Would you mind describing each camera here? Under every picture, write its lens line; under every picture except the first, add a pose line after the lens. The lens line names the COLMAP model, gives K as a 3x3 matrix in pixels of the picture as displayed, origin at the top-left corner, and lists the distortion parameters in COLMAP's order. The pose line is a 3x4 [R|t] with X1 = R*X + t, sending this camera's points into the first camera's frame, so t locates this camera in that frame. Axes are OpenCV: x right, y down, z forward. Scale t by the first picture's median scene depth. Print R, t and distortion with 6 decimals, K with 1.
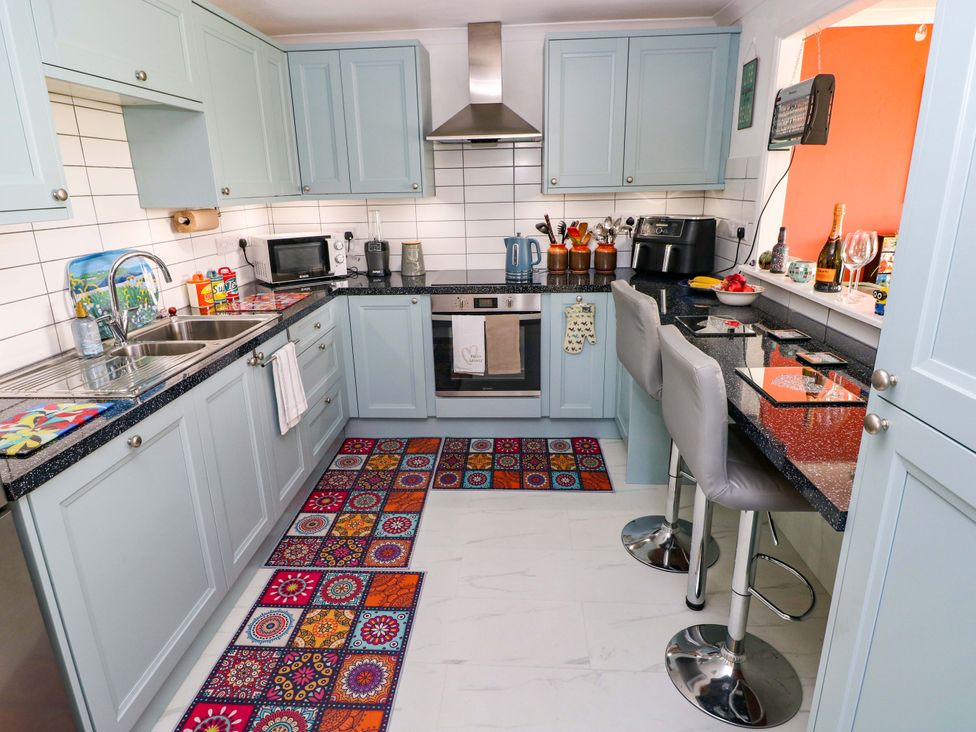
lens RADIAL K [[572.8, 0, 486.6], [0, 572.8, 362.4], [0, 0, 1]] dist [-0.004367, -0.009696]
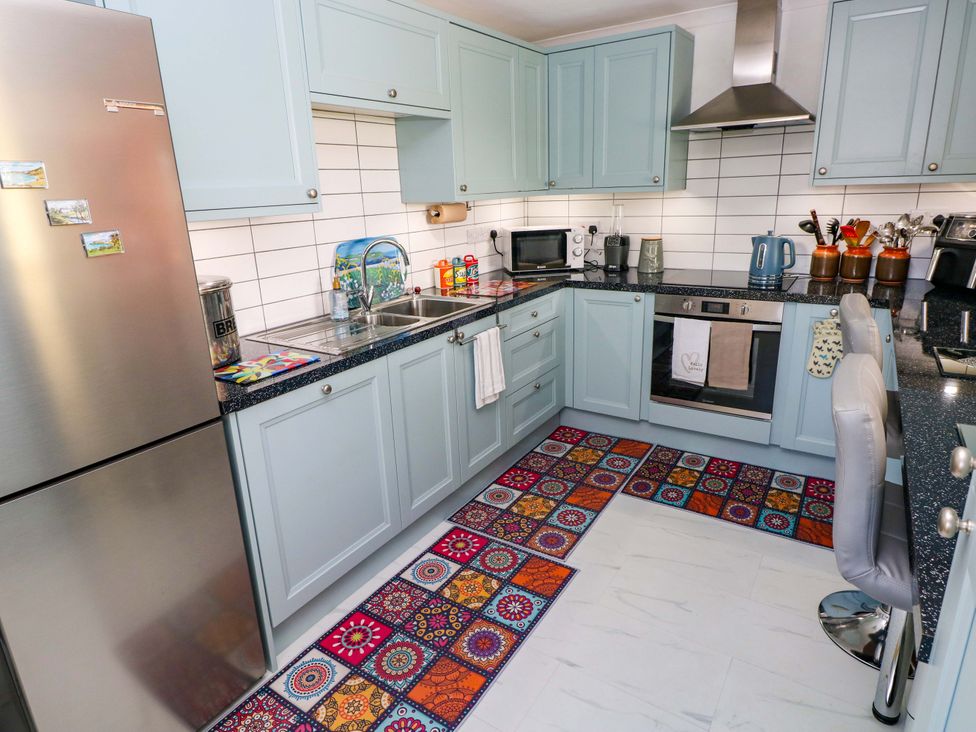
lens RADIAL K [[572.8, 0, 482.5], [0, 572.8, 363.1], [0, 0, 1]] dist [-0.004367, -0.009696]
pose [[0.858402, 0.137811, -0.494120, 0.158789], [-0.130944, 0.990194, 0.048686, -0.013794], [0.495983, 0.022909, 0.868030, 0.035920]]
